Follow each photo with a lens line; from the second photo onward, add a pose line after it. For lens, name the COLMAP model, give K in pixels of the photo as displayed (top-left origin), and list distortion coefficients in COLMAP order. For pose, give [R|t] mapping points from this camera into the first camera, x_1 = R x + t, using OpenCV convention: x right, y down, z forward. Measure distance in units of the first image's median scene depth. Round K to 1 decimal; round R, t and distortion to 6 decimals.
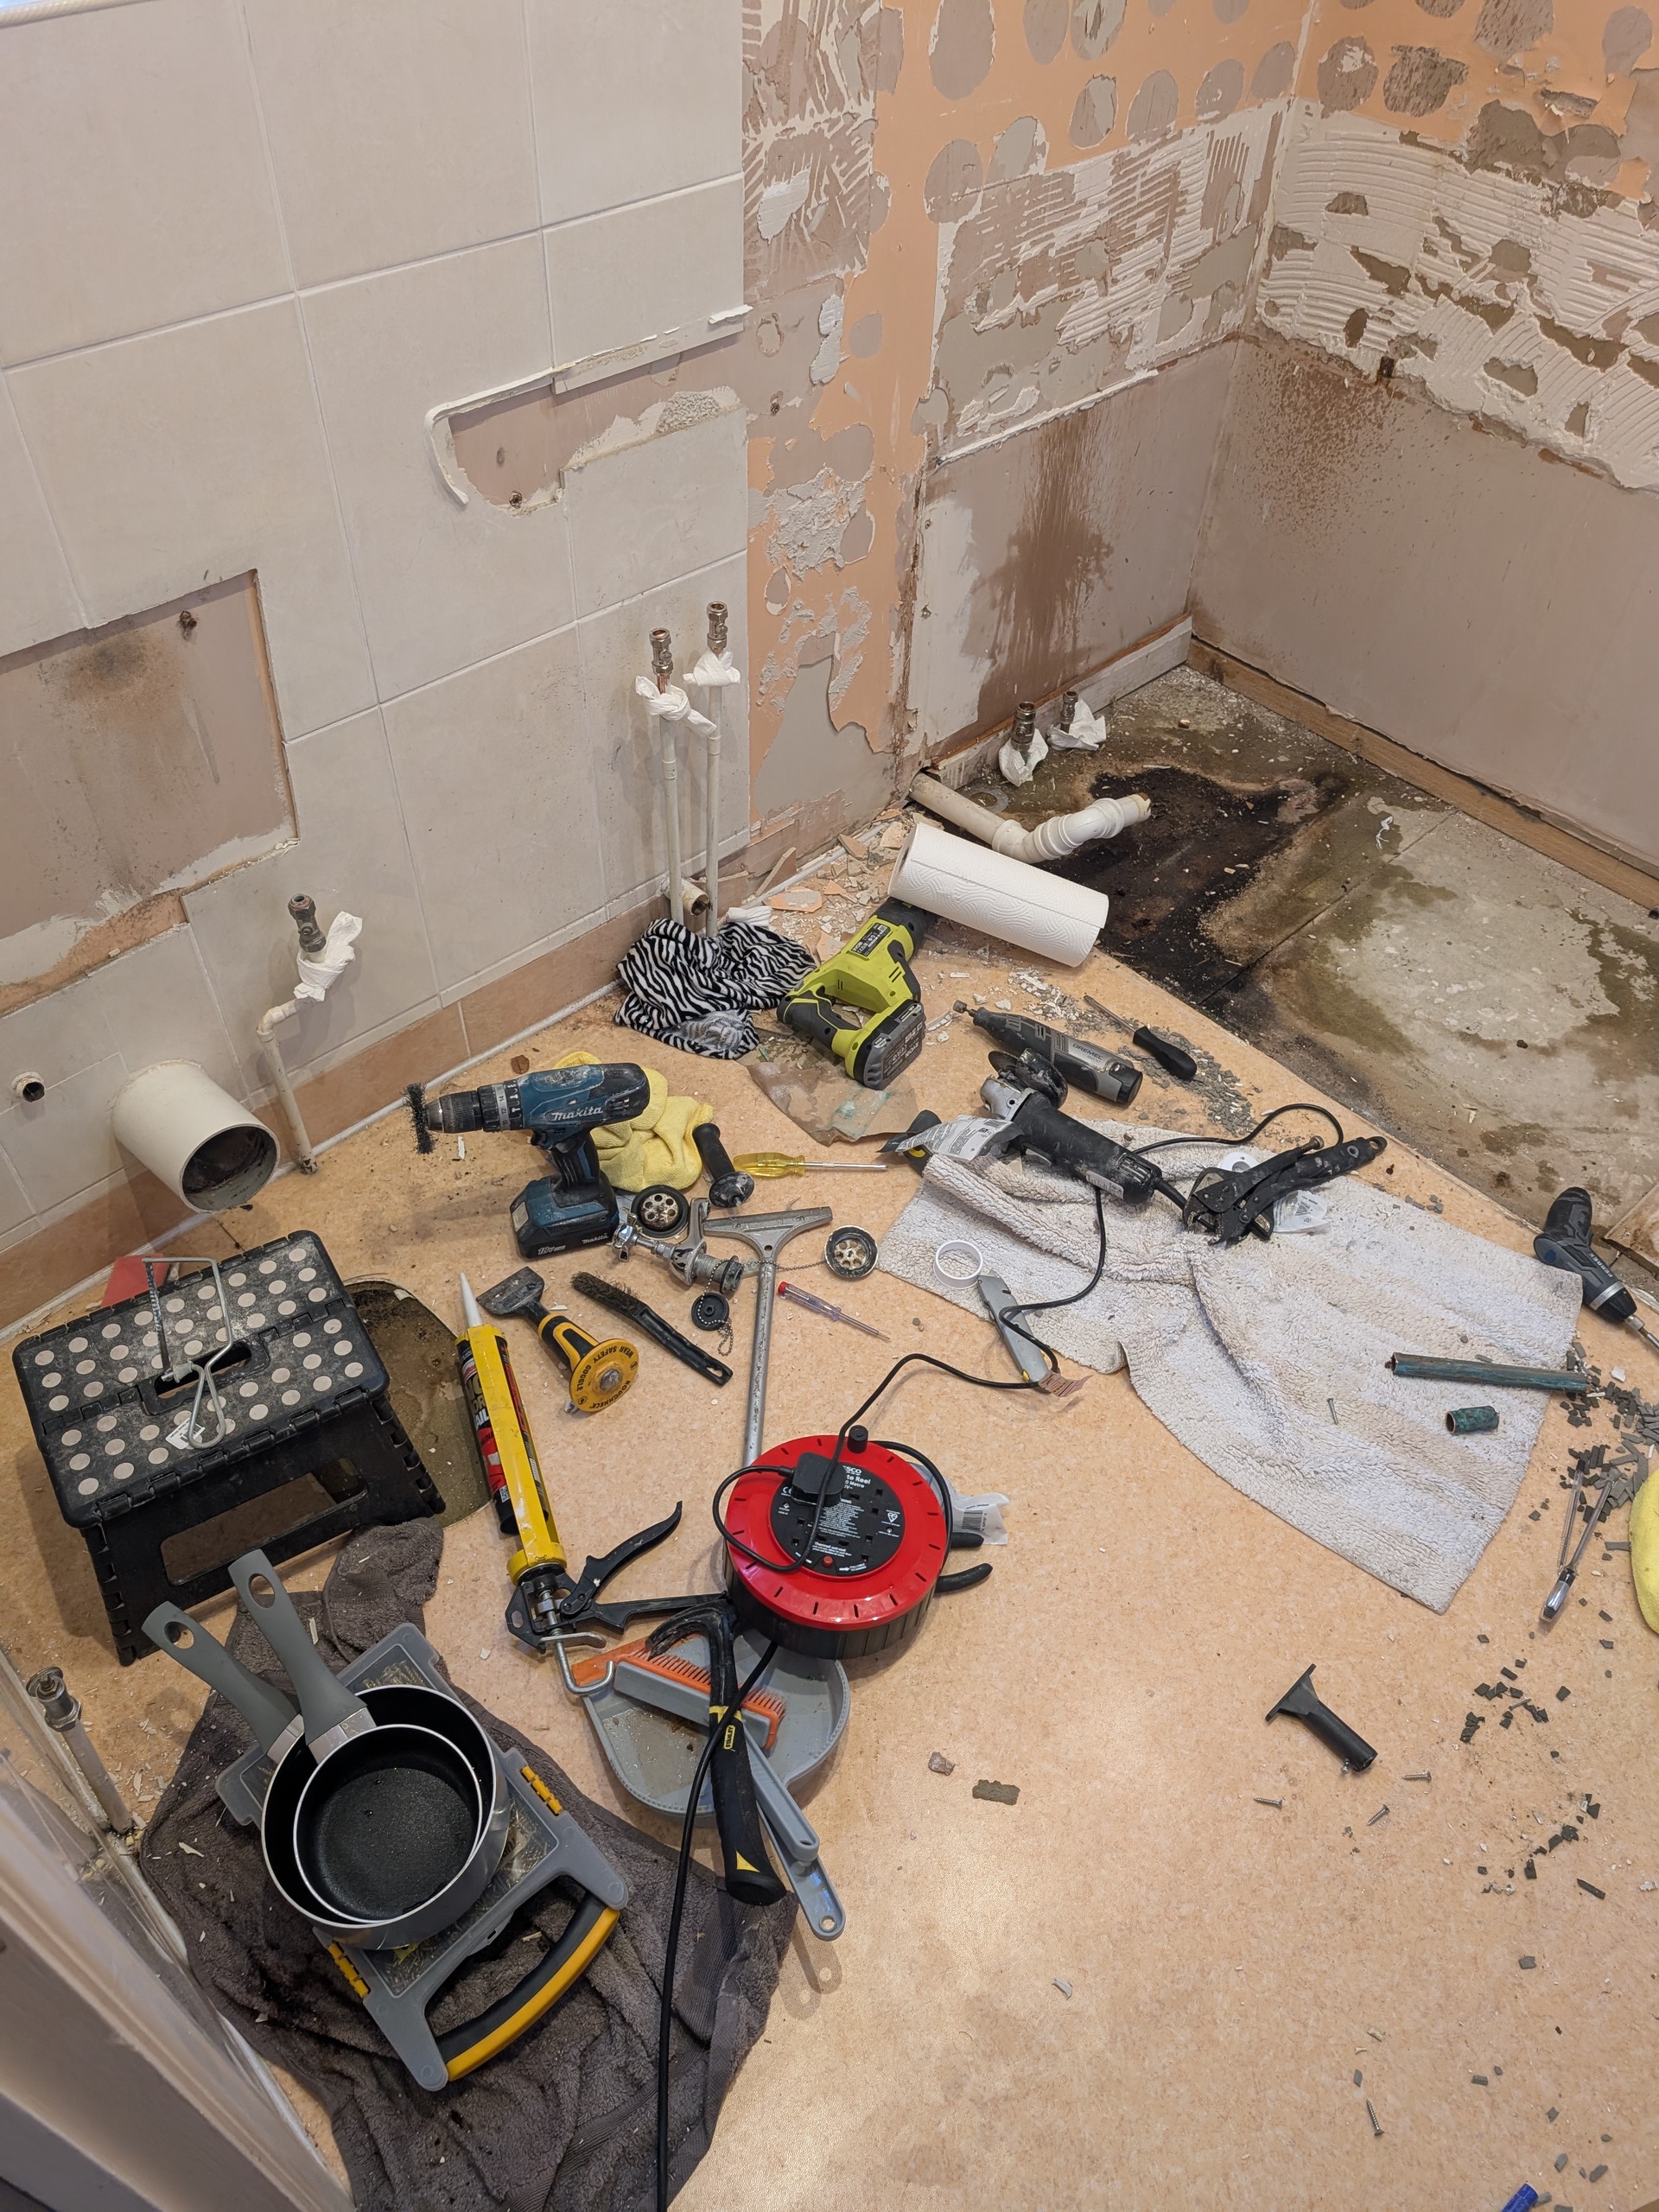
lens RADIAL K [[1634.8, 0, 834.3], [0, 1634.8, 1088.8], [0, 0, 1]] dist [0.011782, -0.019076]
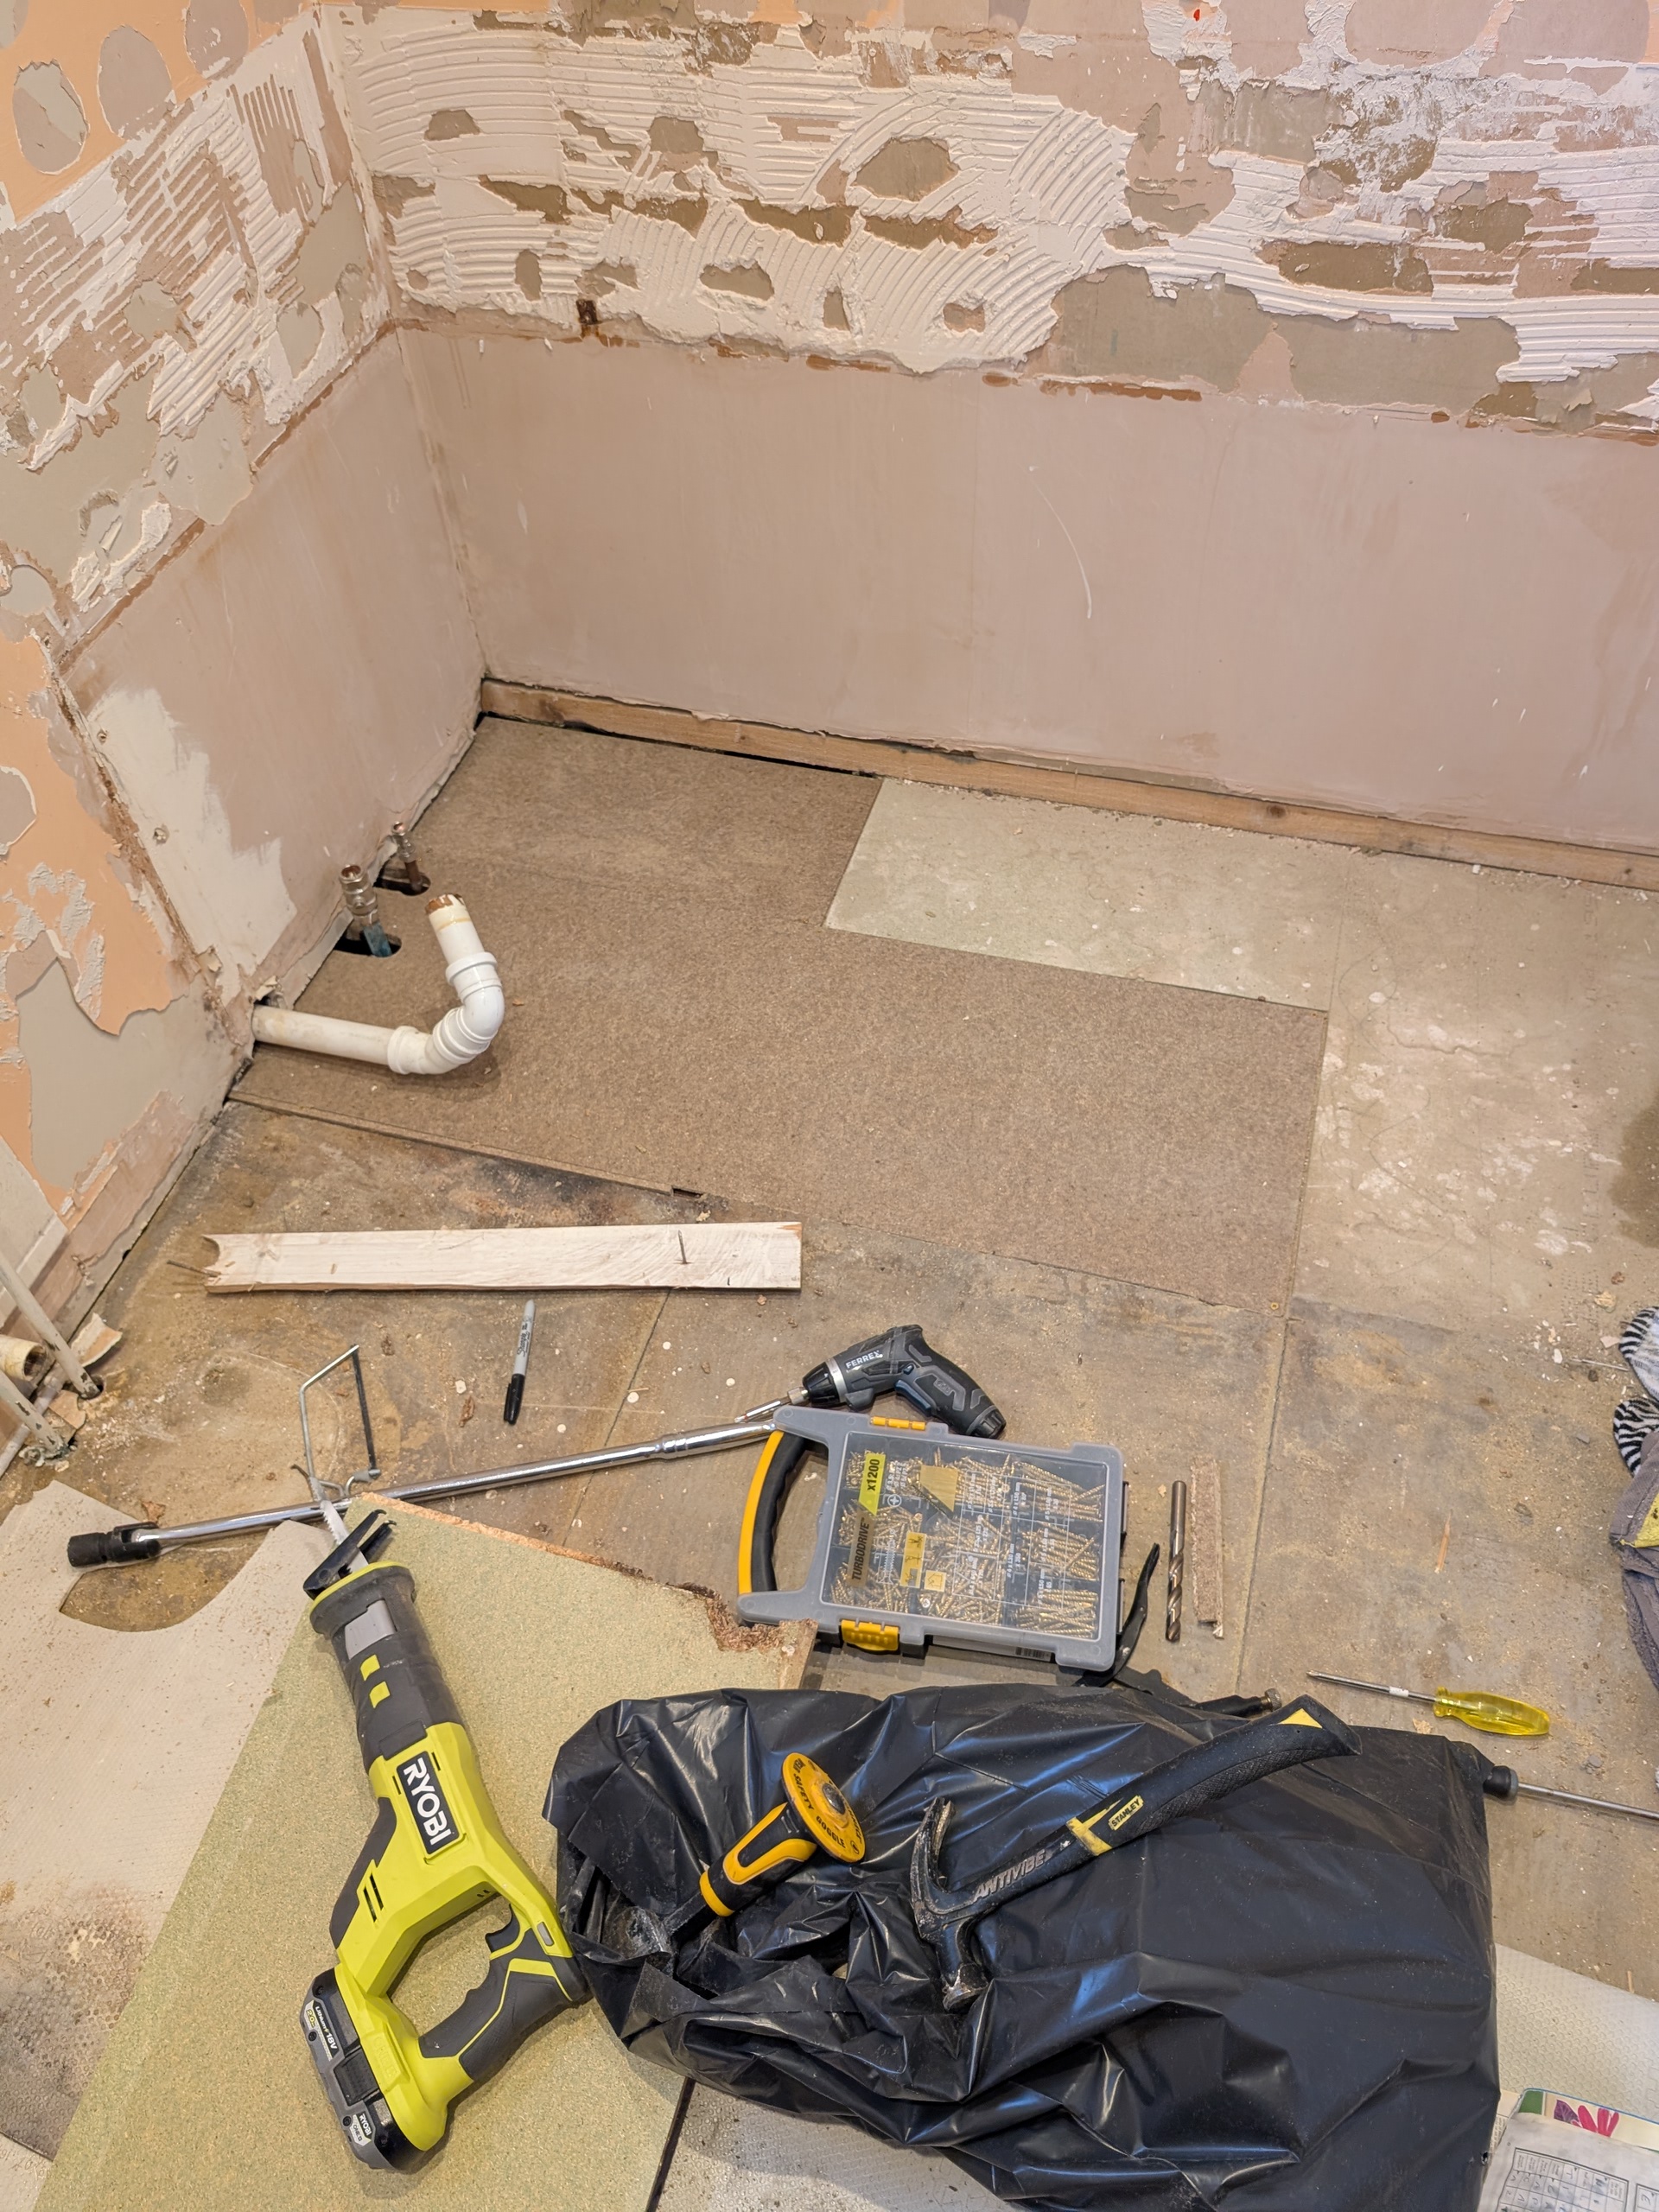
lens RADIAL K [[1634.8, 0, 809.7], [0, 1634.8, 1108.0], [0, 0, 1]] dist [0.011782, -0.019076]
pose [[0.872226, -0.428852, 0.235174, 0.088945], [0.410760, 0.903303, 0.123772, -0.160222], [-0.265513, -0.011358, 0.964040, 0.229098]]
